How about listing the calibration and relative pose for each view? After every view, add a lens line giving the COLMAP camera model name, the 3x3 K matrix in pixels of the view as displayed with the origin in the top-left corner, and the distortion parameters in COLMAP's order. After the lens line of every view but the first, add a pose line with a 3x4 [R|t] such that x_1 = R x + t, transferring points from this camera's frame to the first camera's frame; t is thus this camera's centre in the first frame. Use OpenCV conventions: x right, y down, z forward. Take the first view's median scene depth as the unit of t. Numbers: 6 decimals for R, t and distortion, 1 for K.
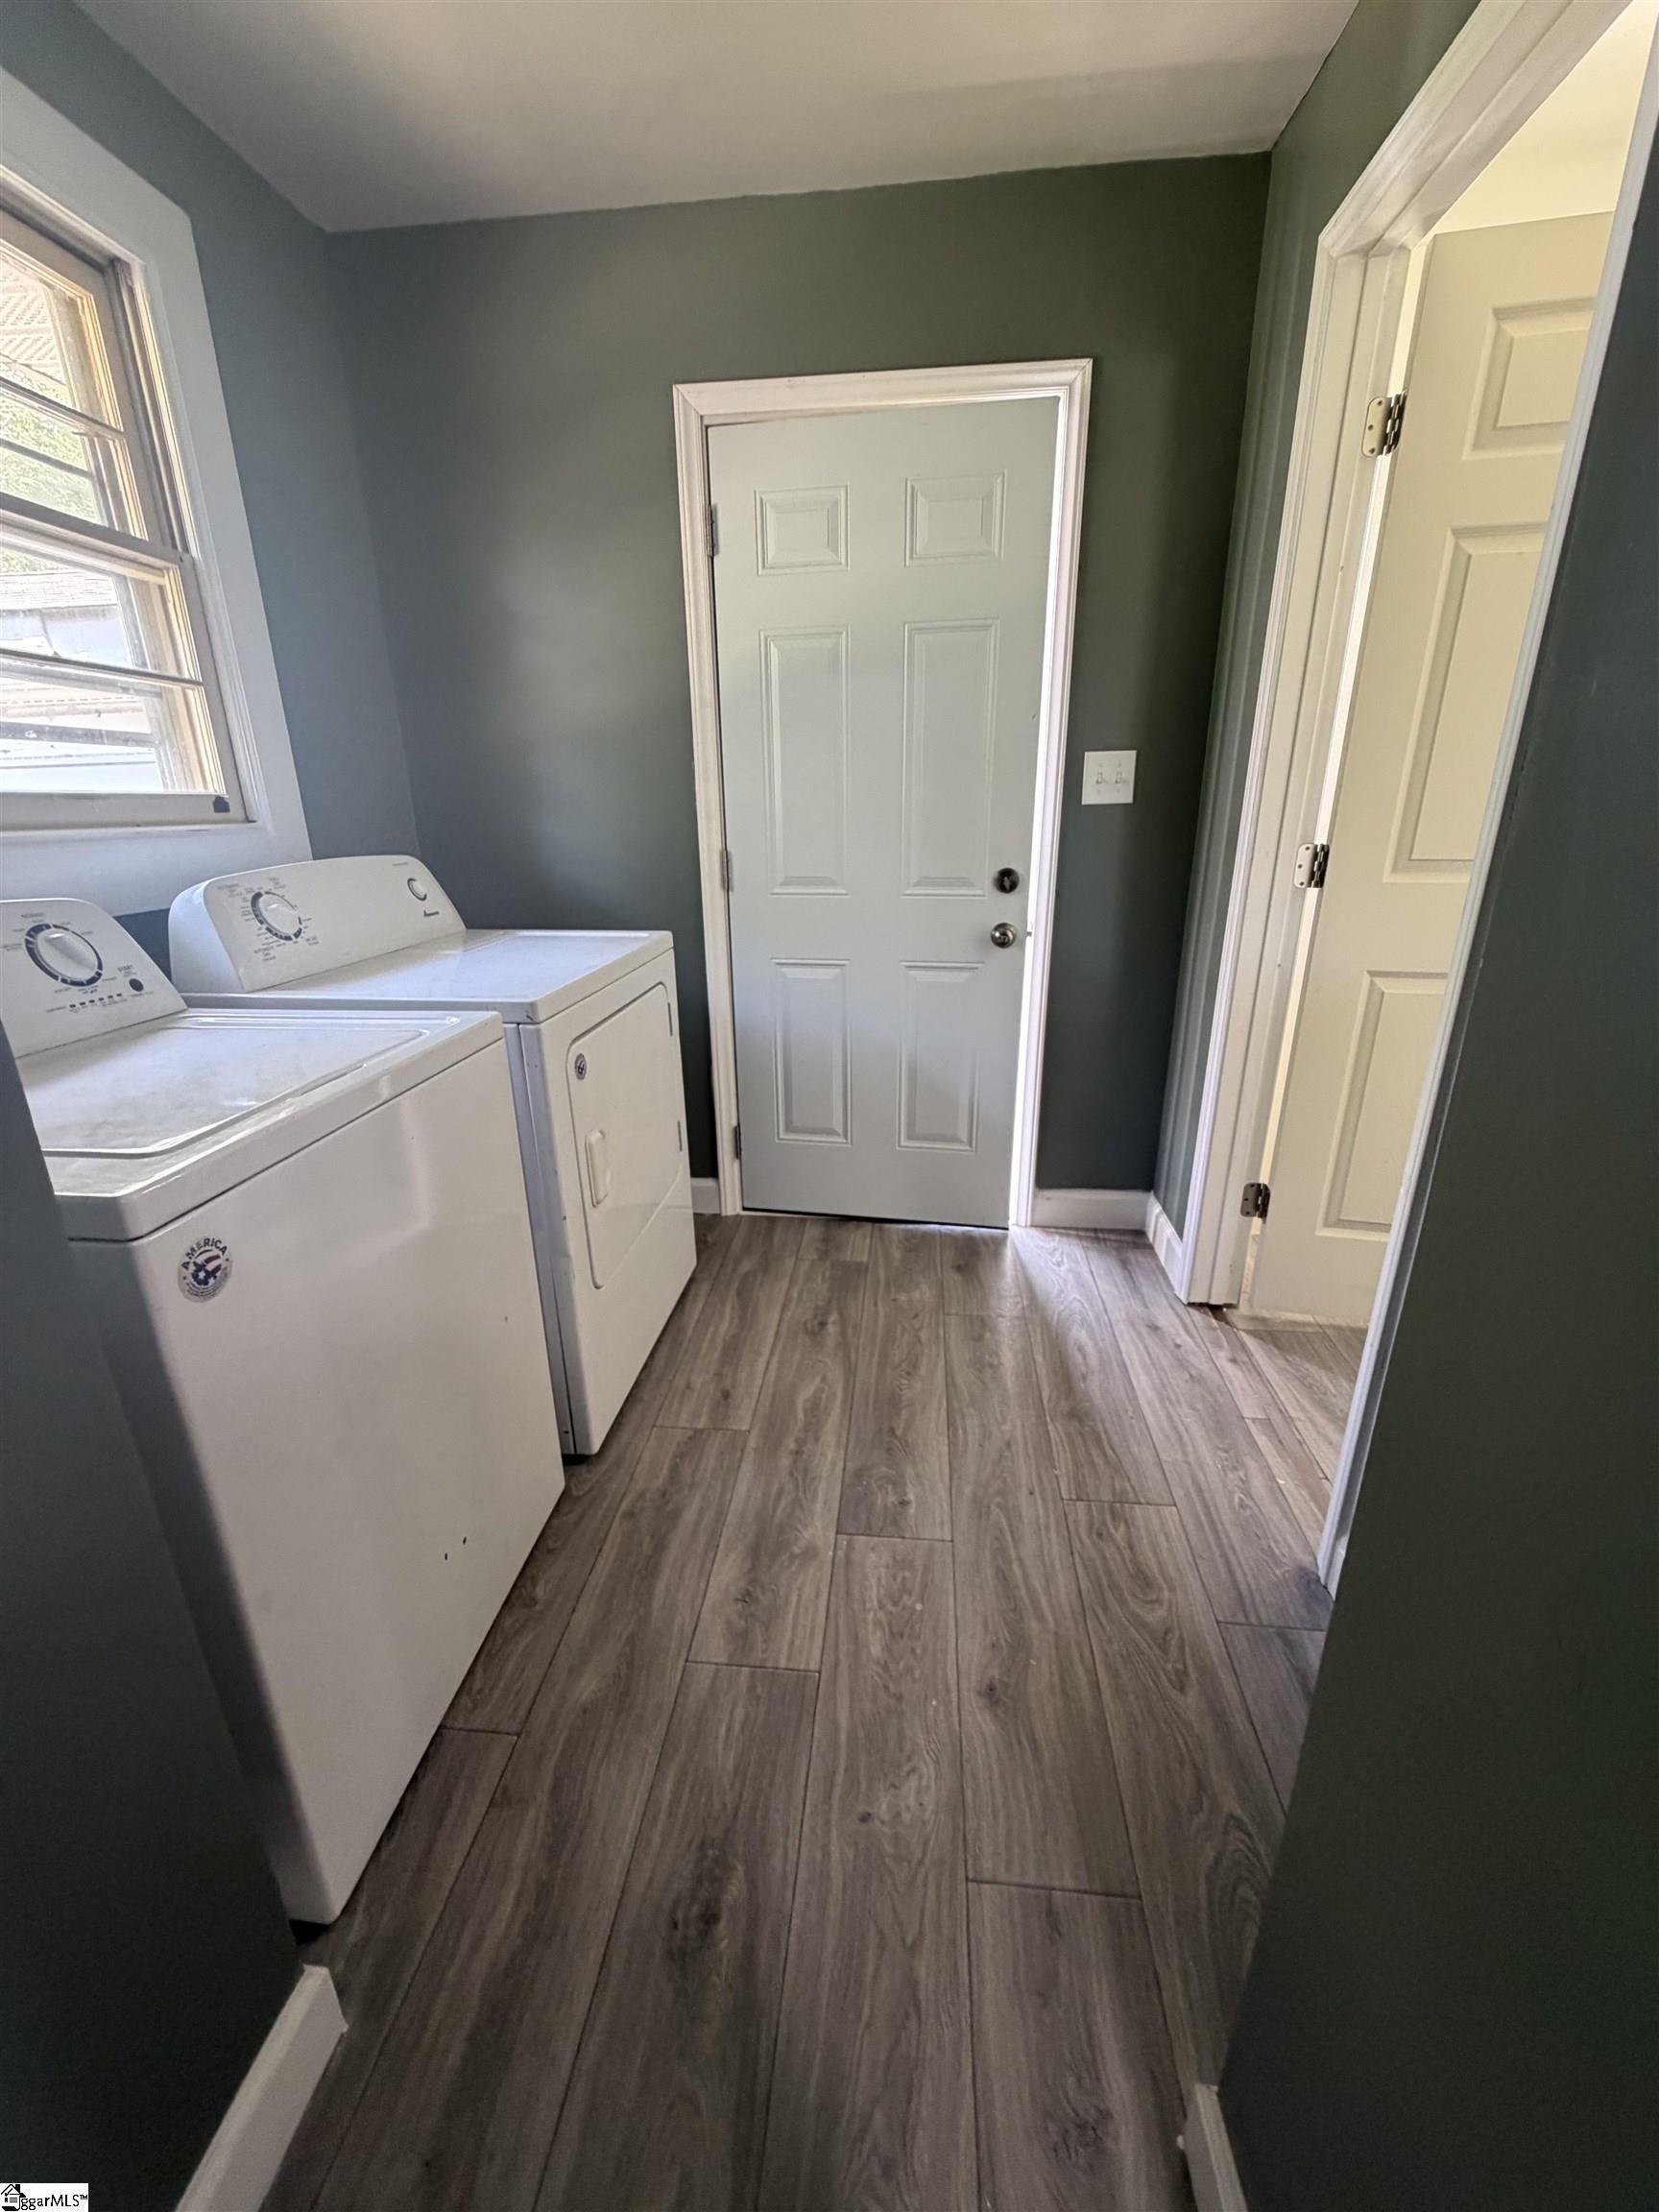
lens RADIAL K [[874.5, 0, 824.2], [0, 874.5, 1108.7], [0, 0, 1]] dist [0.000988, 0.000166]
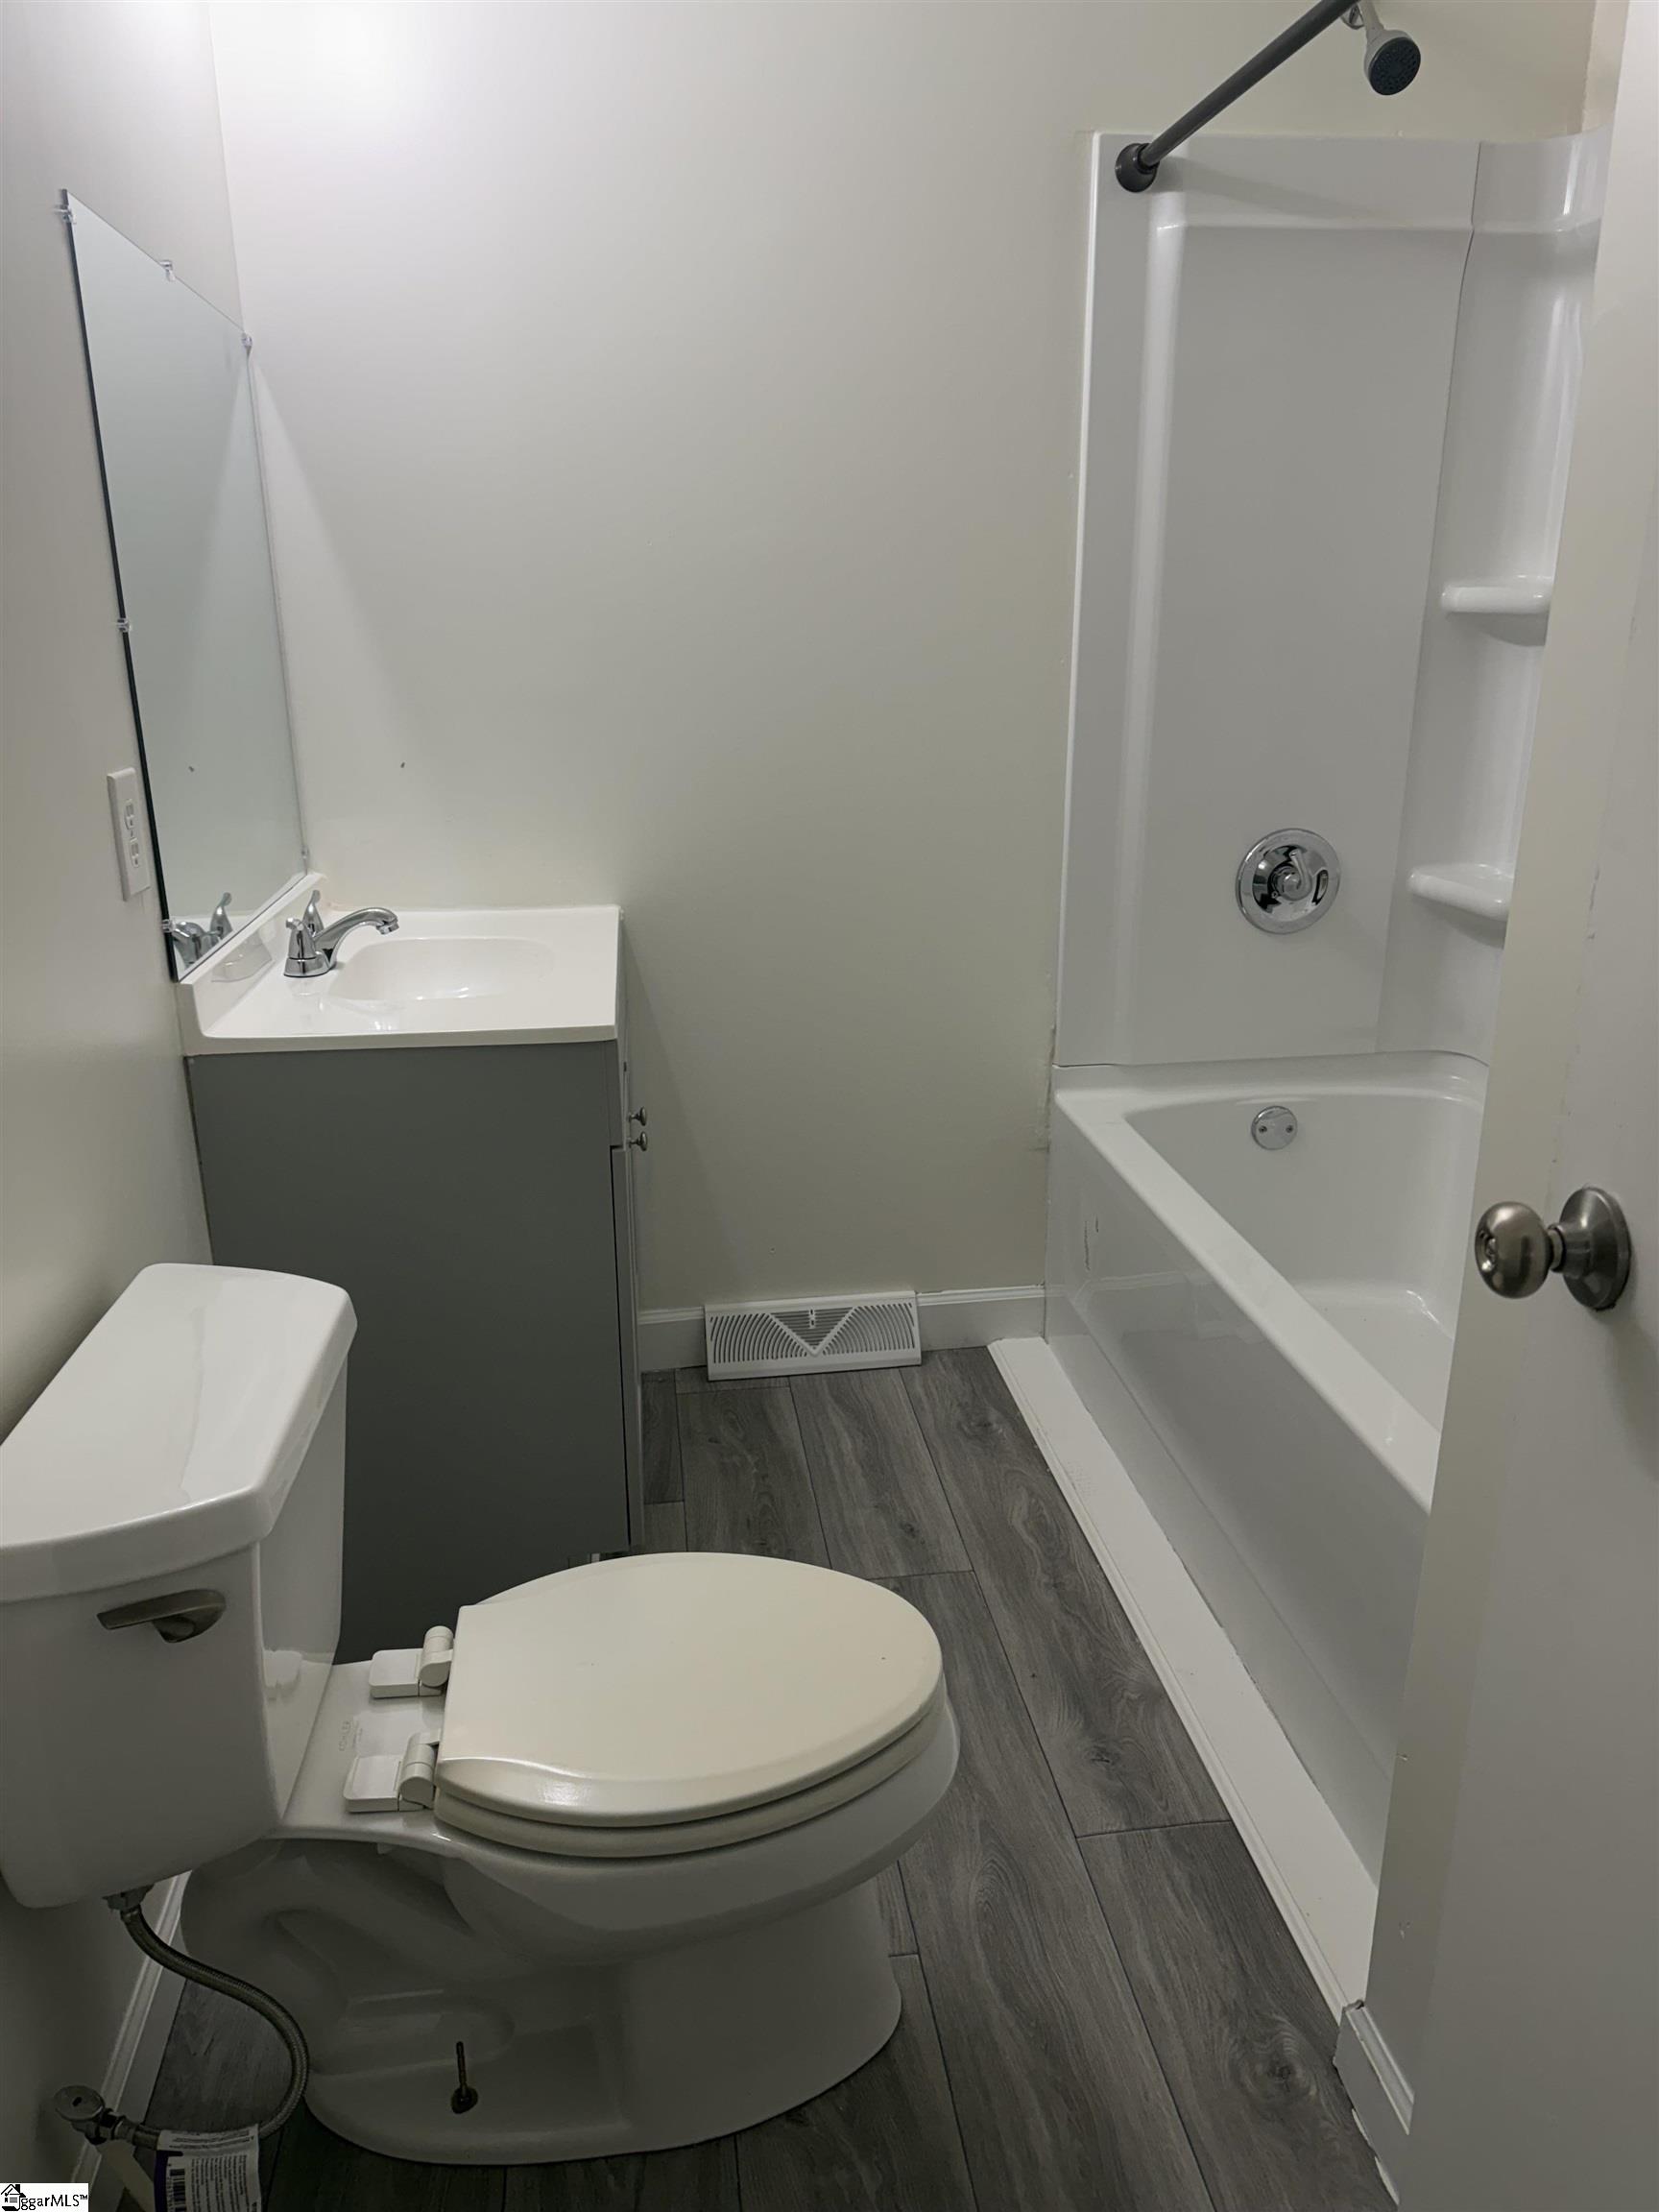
lens RADIAL K [[1532.6, 0, 819.3], [0, 1532.6, 1117.0], [0, 0, 1]] dist [-0.001388, -0.000740]
pose [[0.972797, -0.068957, 0.221159, -0.594488], [0.073333, 0.997240, -0.011628, 0.015225], [-0.219747, 0.027530, 0.975168, -0.238999]]
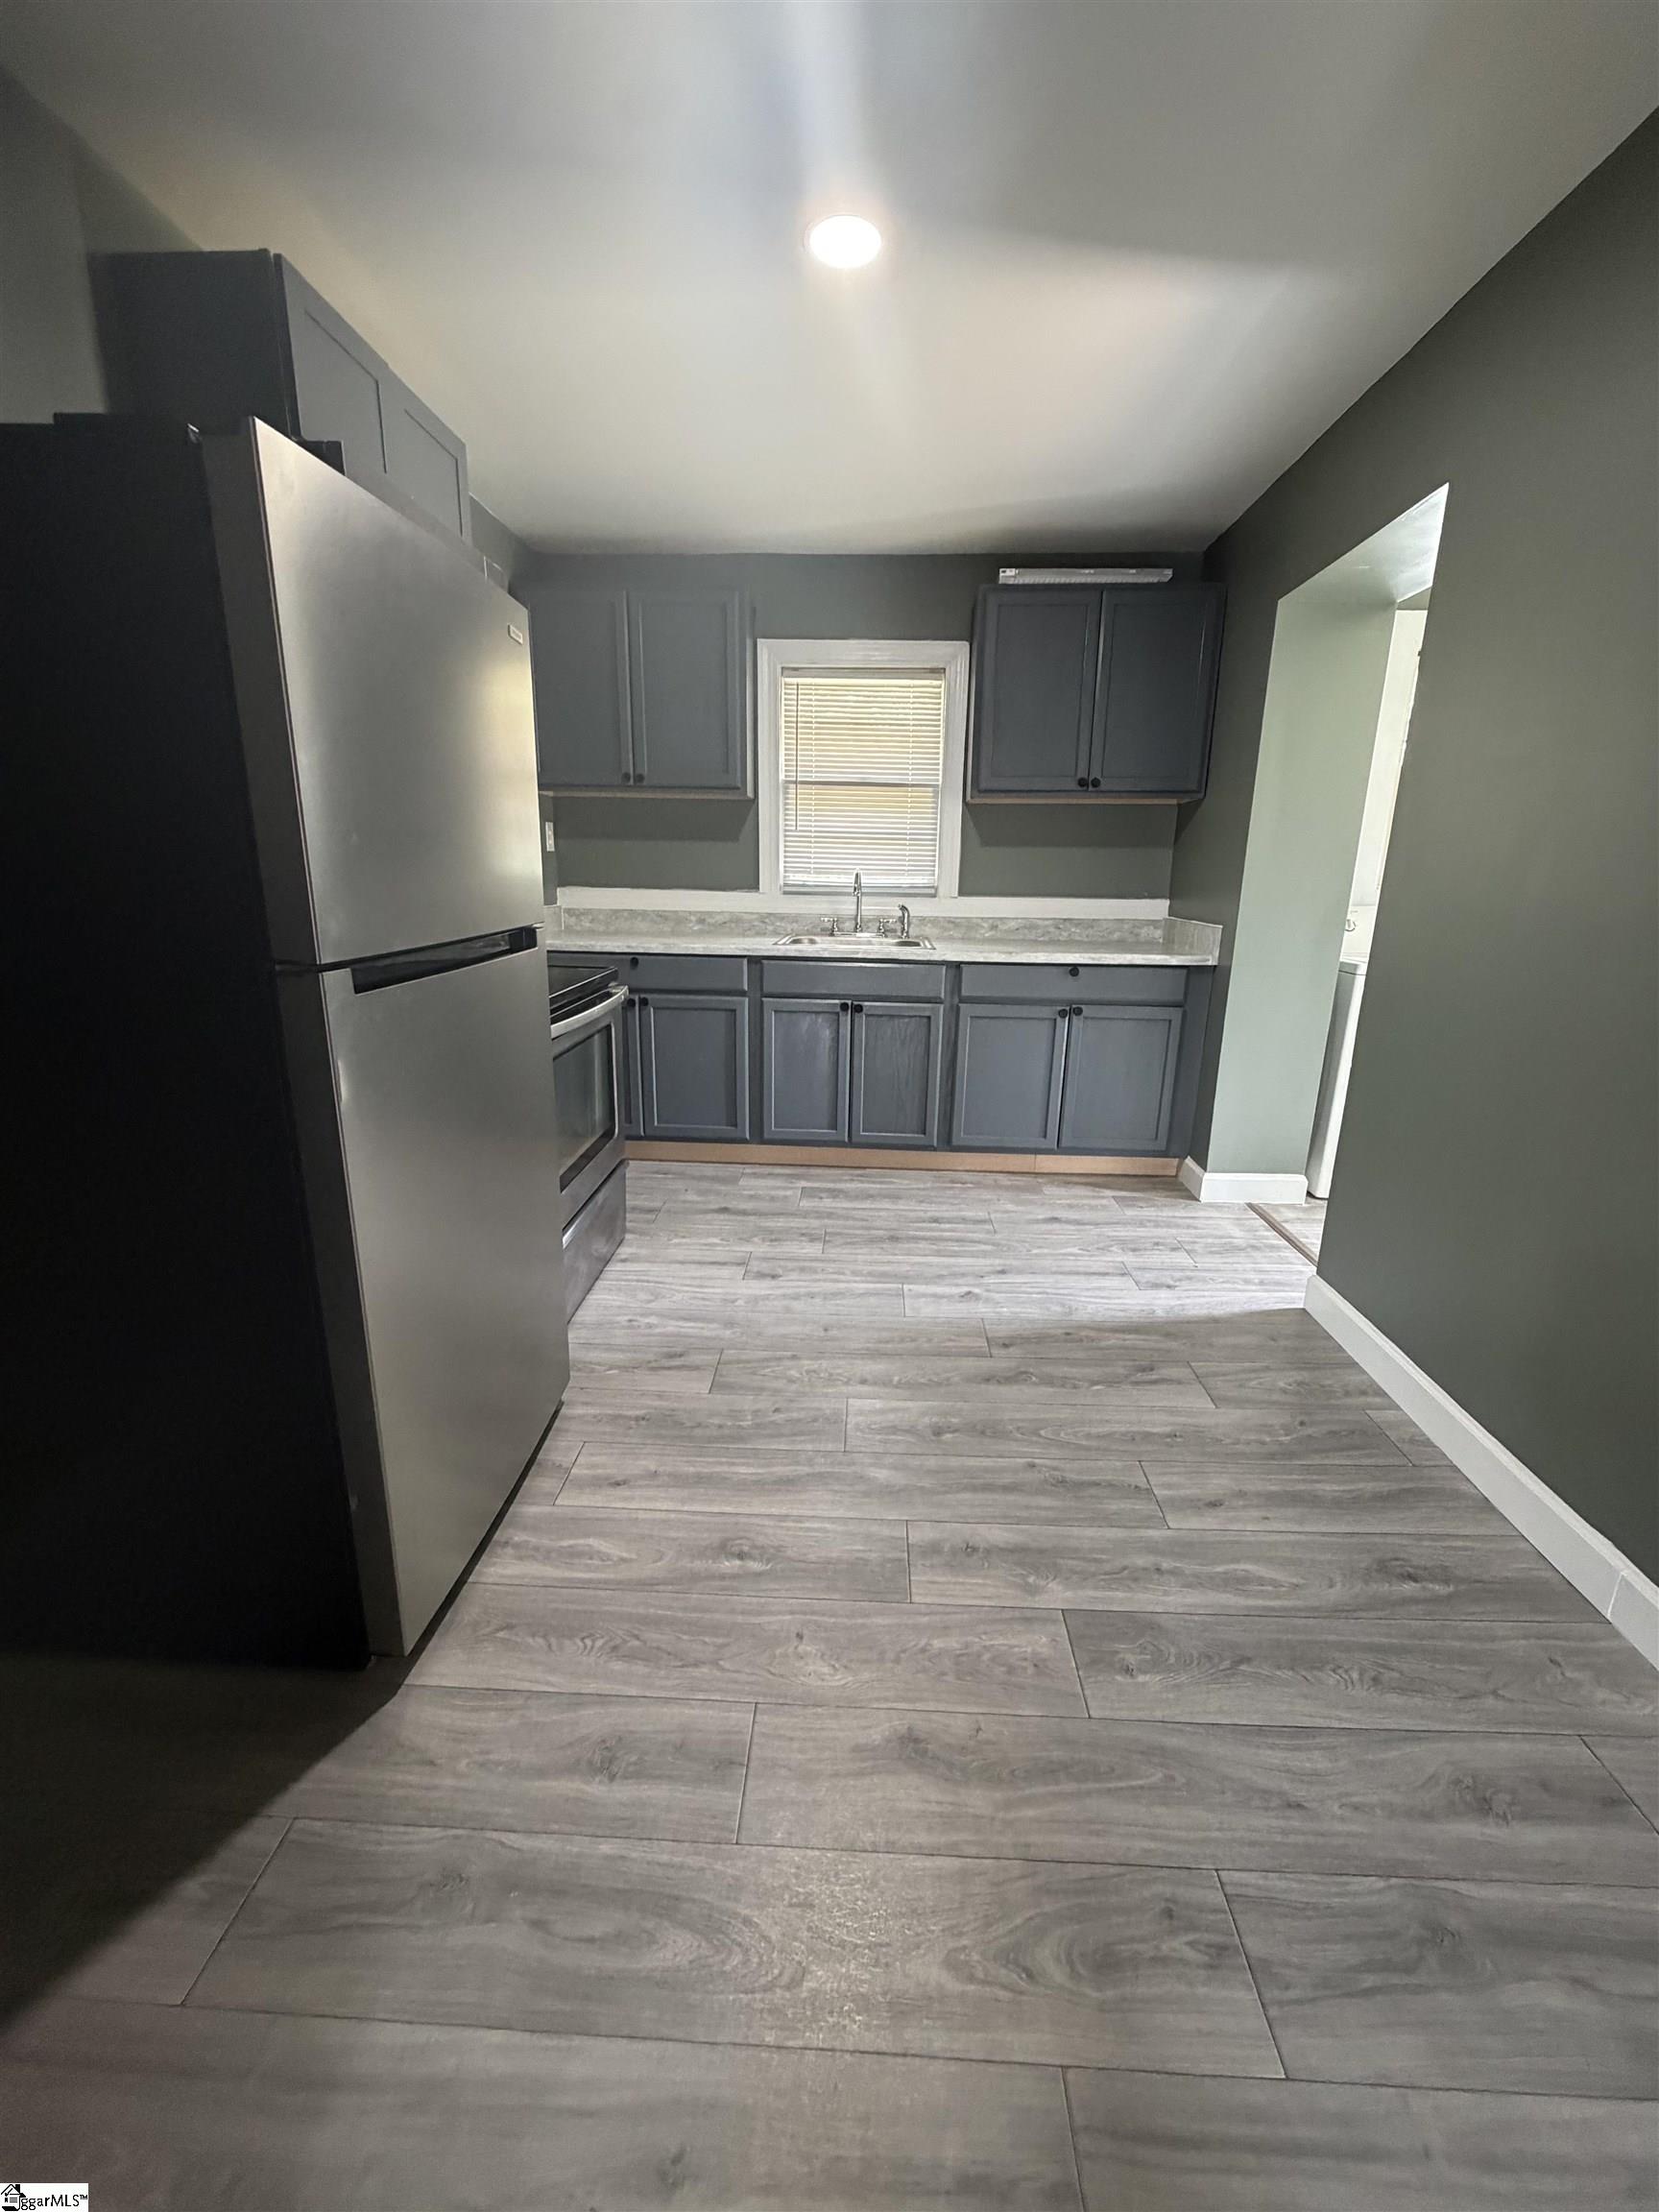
lens RADIAL K [[874.5, 0, 830.8], [0, 874.5, 1095.3], [0, 0, 1]] dist [0.000988, 0.000166]
pose [[0.056829, 0.267990, -0.961744, 0.893187], [-0.327039, 0.915150, 0.235682, -0.217031], [0.943300, 0.301135, 0.139650, 0.496338]]
